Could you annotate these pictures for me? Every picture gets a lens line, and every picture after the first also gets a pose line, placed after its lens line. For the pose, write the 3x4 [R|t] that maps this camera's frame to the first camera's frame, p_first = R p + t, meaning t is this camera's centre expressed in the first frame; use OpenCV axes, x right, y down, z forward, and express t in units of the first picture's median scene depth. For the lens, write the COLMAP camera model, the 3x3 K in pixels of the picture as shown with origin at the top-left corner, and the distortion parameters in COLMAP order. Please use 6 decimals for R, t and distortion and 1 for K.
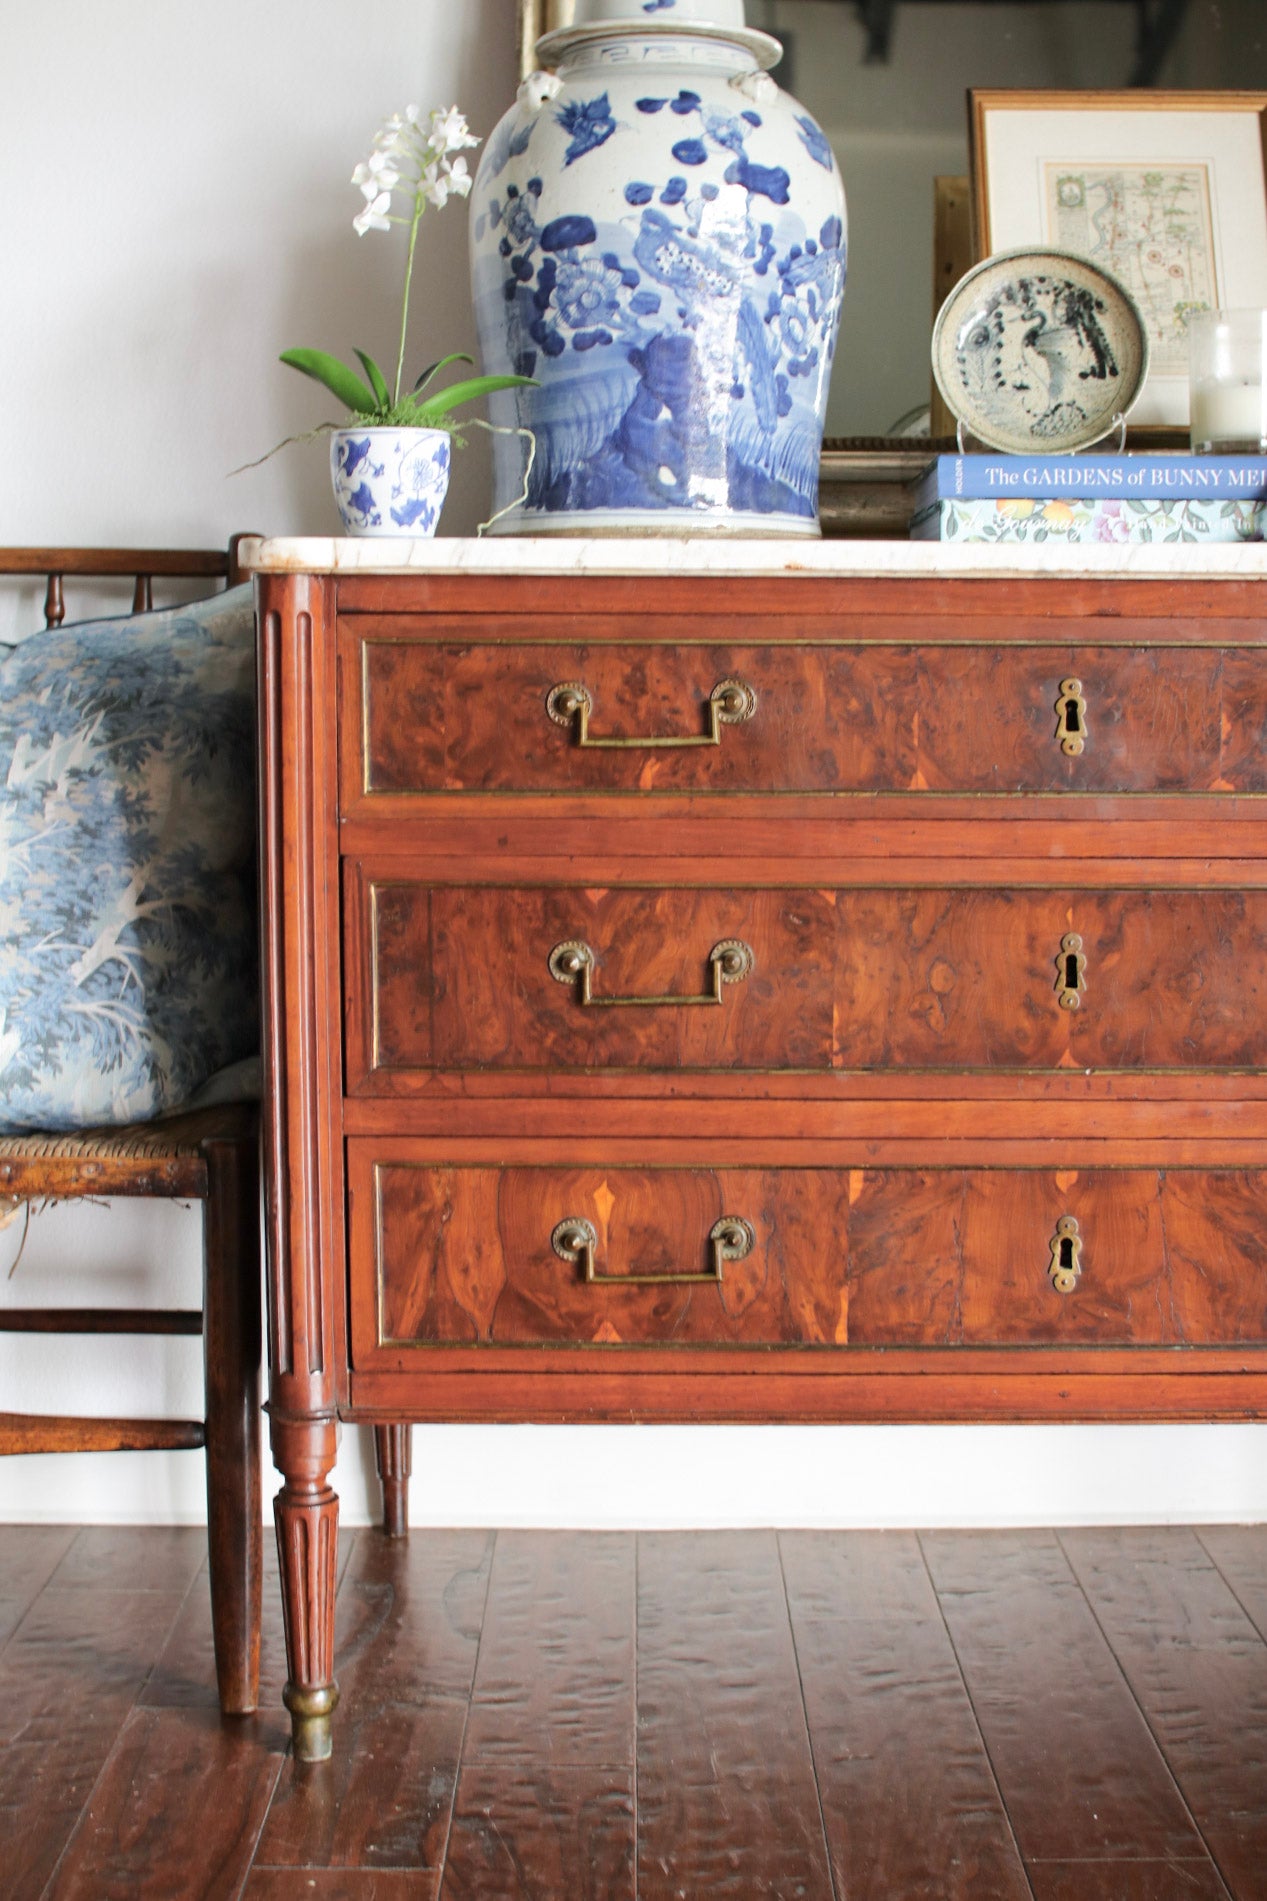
lens RADIAL K [[2673.9, 0, 633.5], [0, 2673.9, 950.5], [0, 0, 1]] dist [-0.181026, 0.267646]
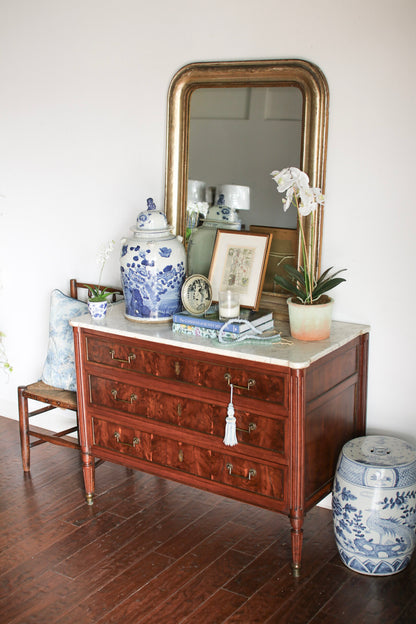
lens RADIAL K [[871.2, 0, 208.0], [0, 871.2, 312.0], [0, 0, 1]] dist [-0.186043, 0.266801]
pose [[0.826964, 0.131134, -0.546749, 1.191780], [-0.039906, 0.983659, 0.175565, -0.522858], [0.560837, -0.123368, 0.818683, -0.471071]]
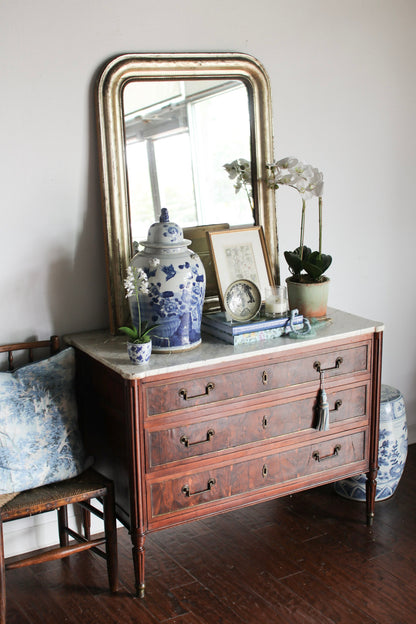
lens RADIAL K [[928.4, 0, 208.0], [0, 928.4, 312.0], [0, 0, 1]] dist [-0.166038, 0.135039]
pose [[0.854032, -0.139545, 0.501155, -0.828297], [0.065315, 0.984491, 0.162823, -0.515550], [-0.516104, -0.106323, 0.849902, -0.504597]]
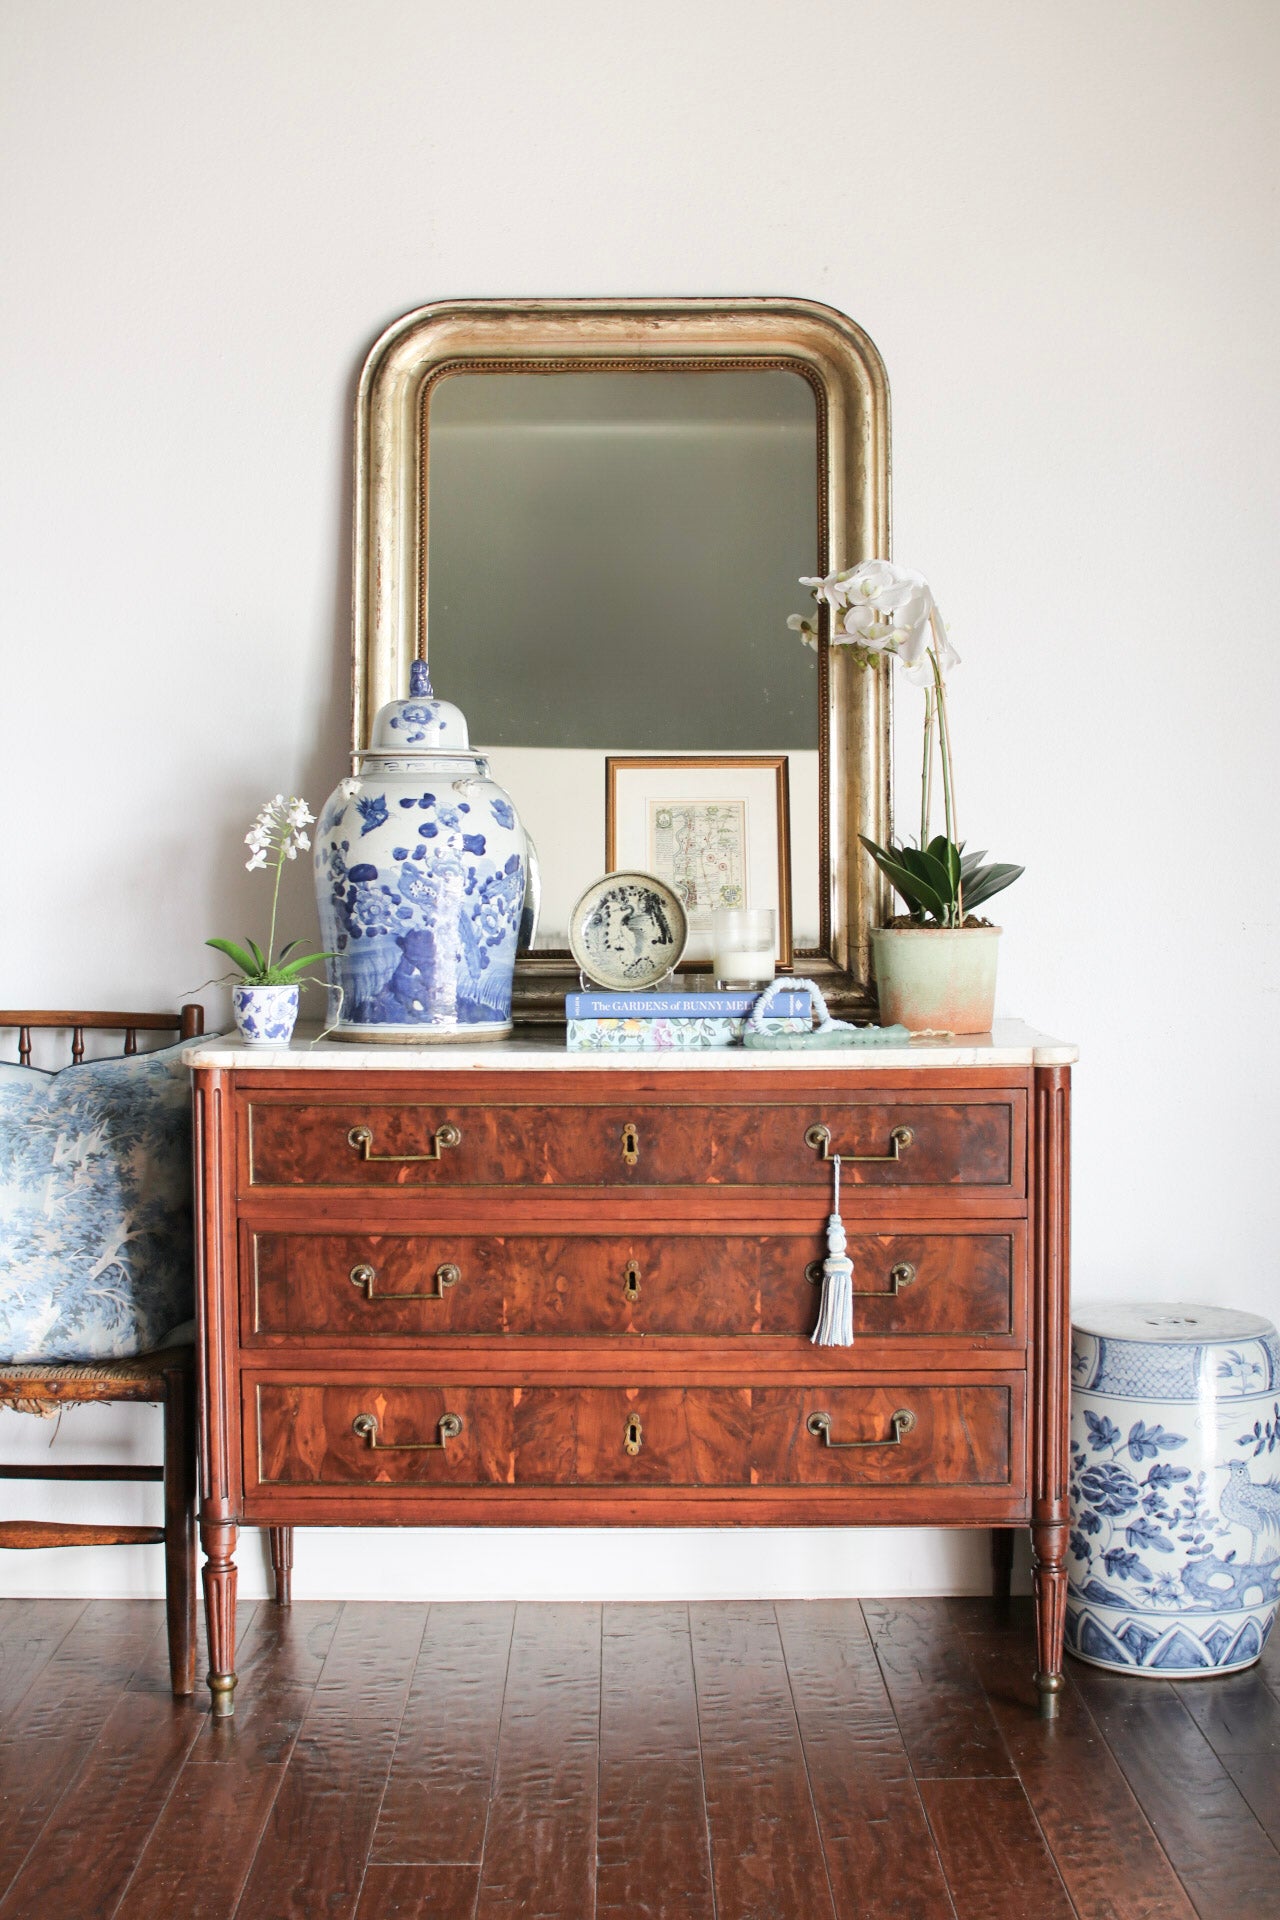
lens RADIAL K [[2680.5, 0, 640.0], [0, 2680.5, 960.0], [0, 0, 1]] dist [-0.186043, 0.266801]
pose [[0.999966, -0.002154, 0.007911, 0.152205], [0.002616, 0.998263, -0.058858, -0.102693], [-0.007770, 0.058877, 0.998235, -0.843249]]
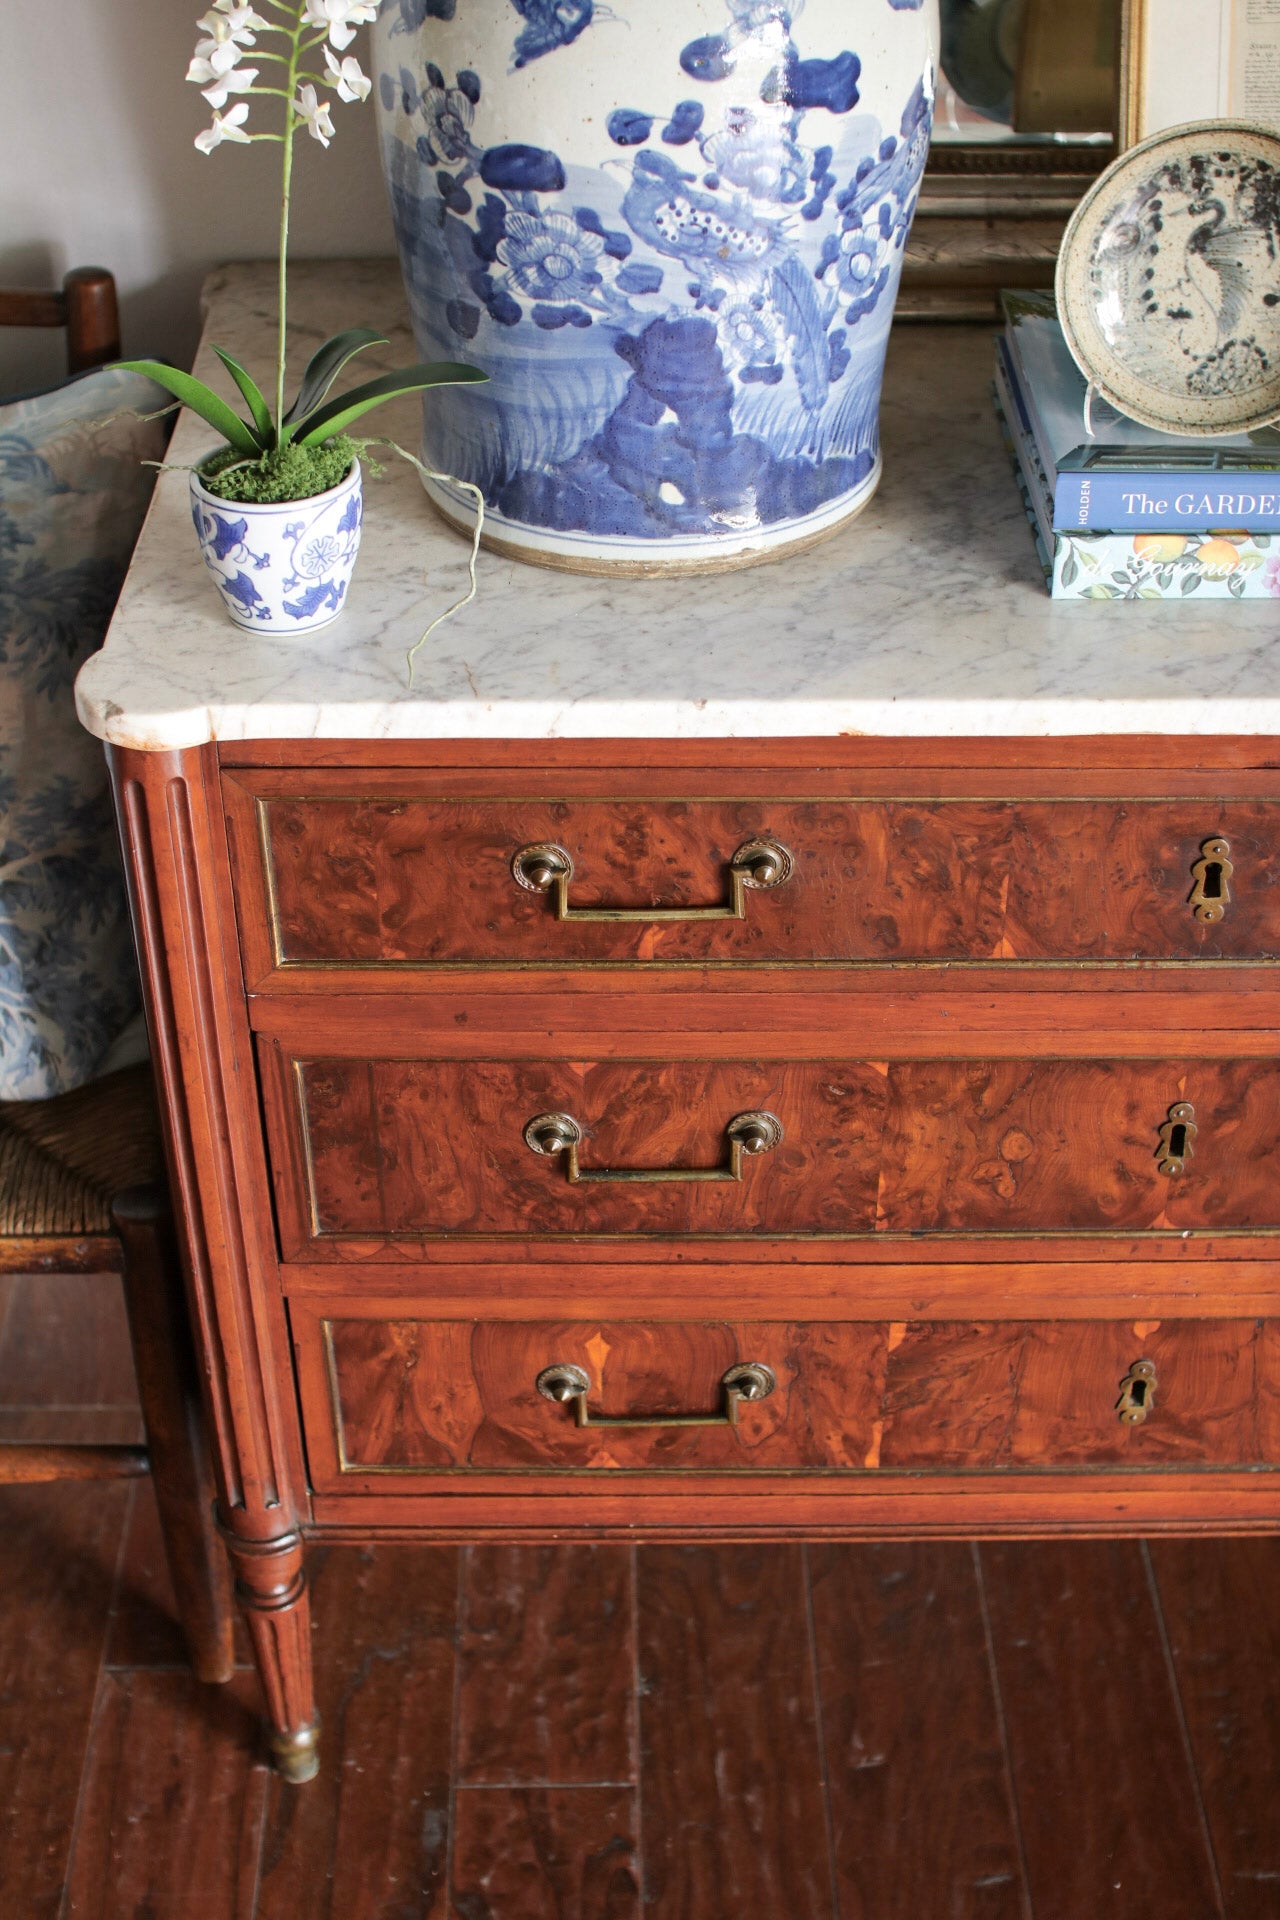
lens RADIAL K [[2680.5, 0, 640.0], [0, 2680.5, 960.0], [0, 0, 1]] dist [-0.186043, 0.266801]
pose [[0.999804, -0.014684, 0.013278, -0.007011], [0.005904, 0.861359, 0.507962, -0.436812], [-0.018896, -0.507784, 0.861277, 0.332872]]
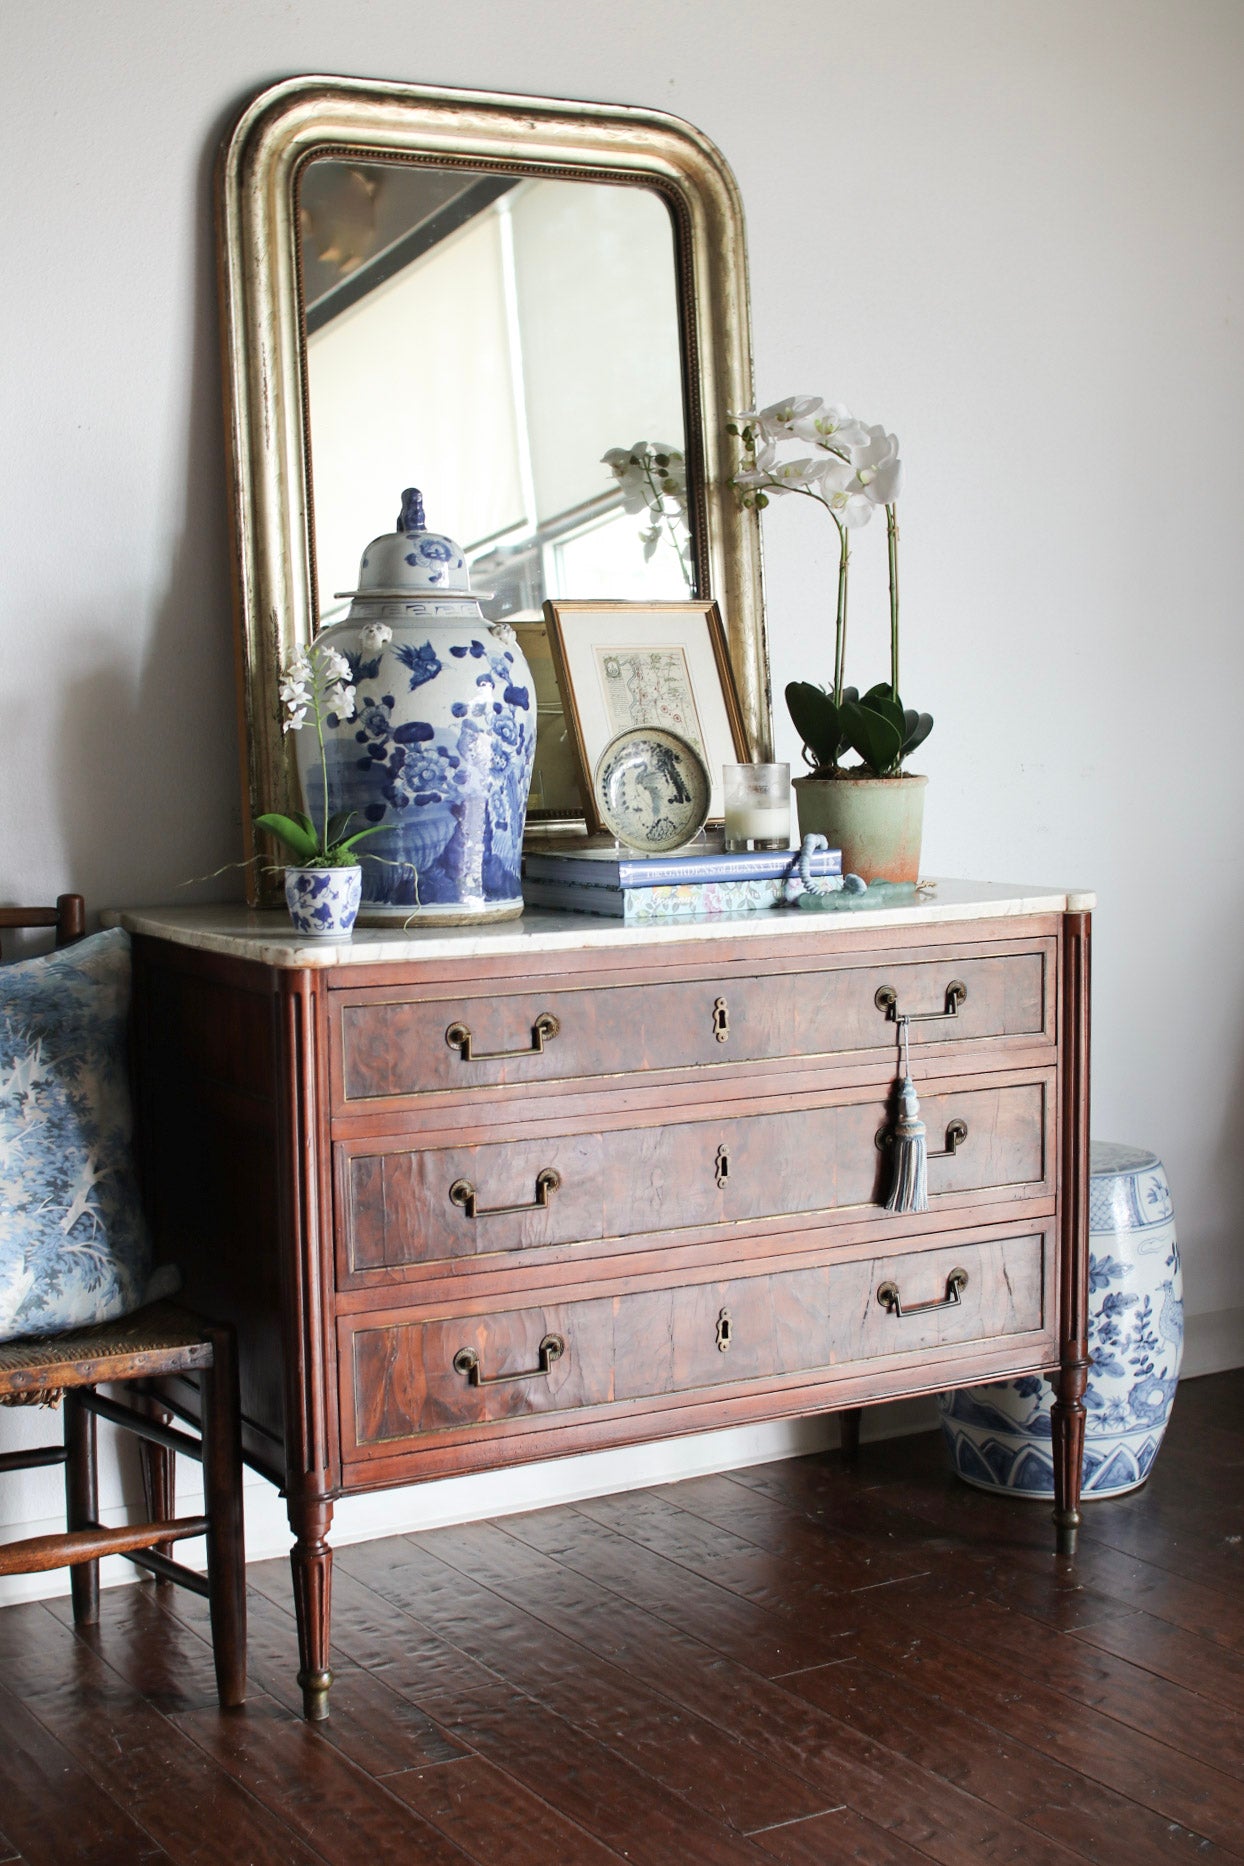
lens RADIAL K [[2665.0, 0, 622.0], [0, 2665.0, 933.0], [0, 0, 1]] dist [-0.178041, 0.227894]
pose [[0.856656, -0.059454, 0.512451, -0.744364], [0.063044, 0.997957, 0.010392, -0.160671], [-0.512022, 0.023405, 0.858653, -0.432307]]
